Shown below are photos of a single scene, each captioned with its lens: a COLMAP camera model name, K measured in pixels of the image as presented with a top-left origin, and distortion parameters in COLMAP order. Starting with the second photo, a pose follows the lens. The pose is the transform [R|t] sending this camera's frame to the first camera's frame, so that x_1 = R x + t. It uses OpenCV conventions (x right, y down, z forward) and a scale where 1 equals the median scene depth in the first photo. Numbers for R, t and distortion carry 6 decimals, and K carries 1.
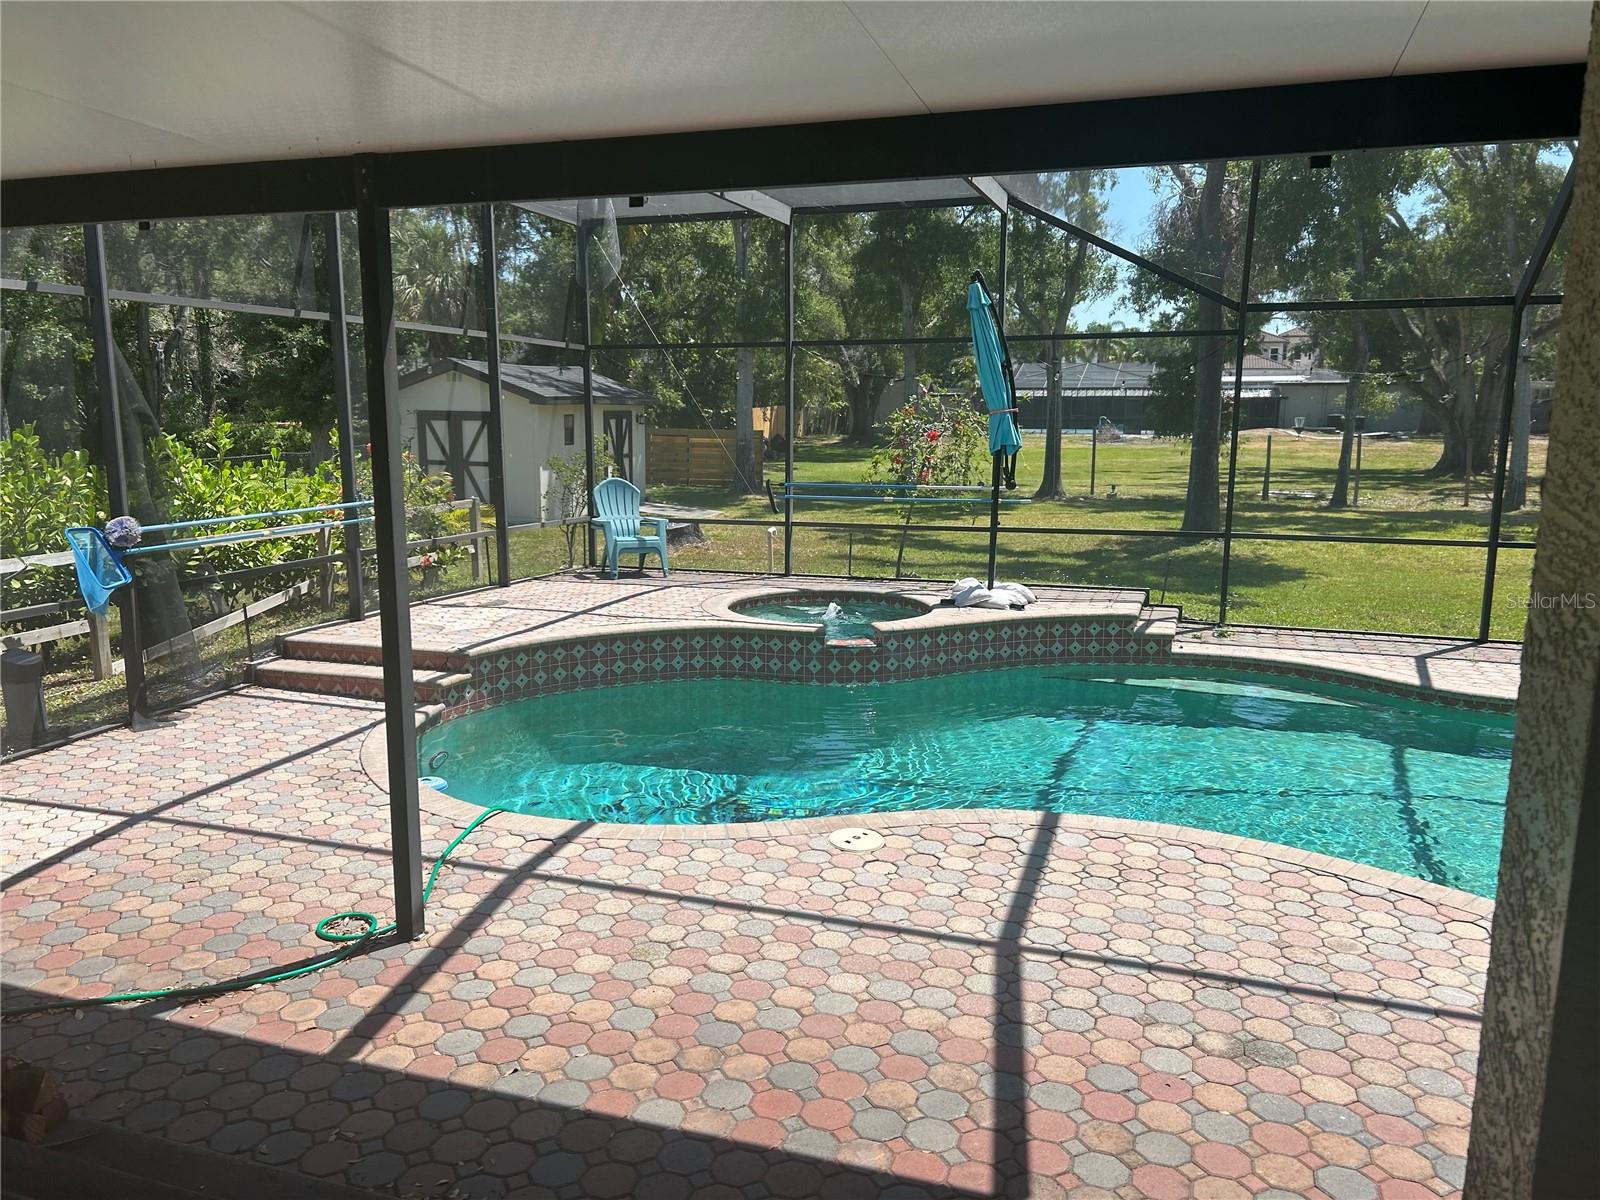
lens RADIAL K [[1206.9, 0, 800.0], [0, 1206.9, 600.0], [0, 0, 1]] dist [-0.003917, -0.006664]
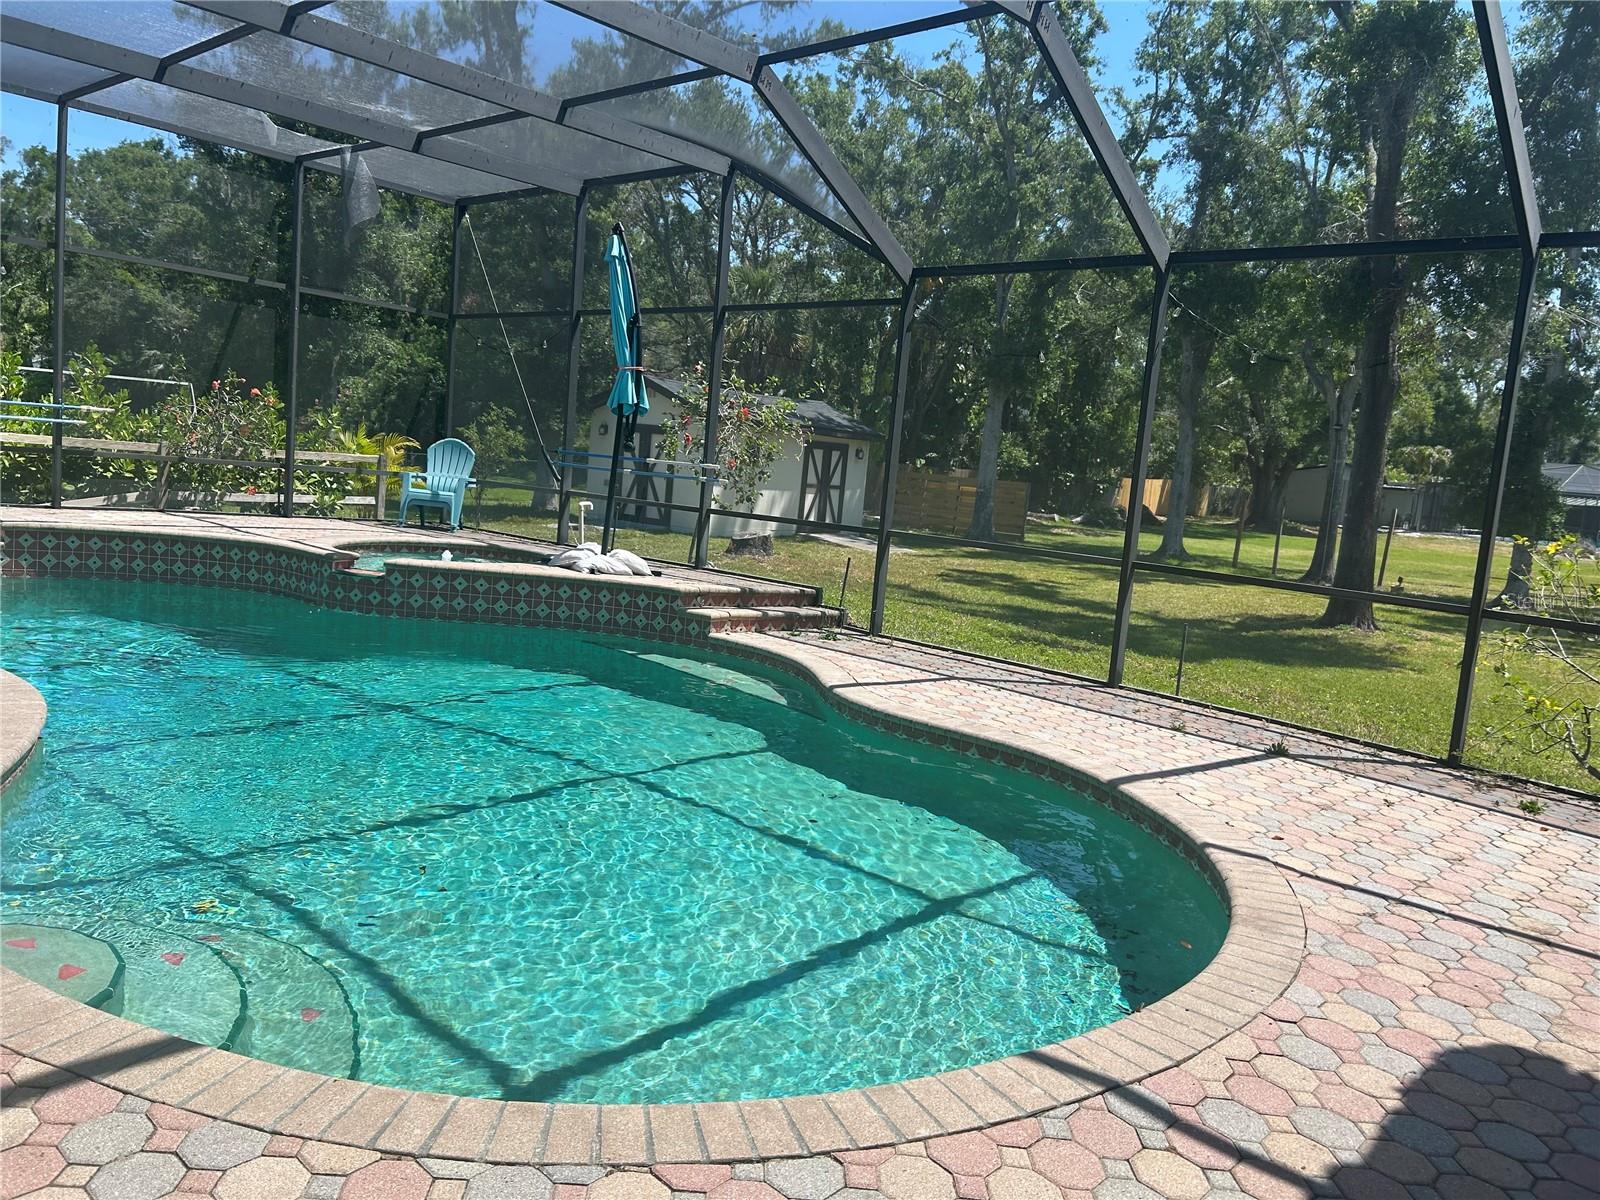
lens RADIAL K [[1206.9, 0, 800.0], [0, 1206.9, 600.0], [0, 0, 1]] dist [-0.003917, -0.006664]
pose [[0.917286, 0.119965, -0.379730, 0.530850], [-0.142940, 0.989188, -0.032783, 0.027460], [0.371692, 0.084350, 0.924516, 0.144838]]
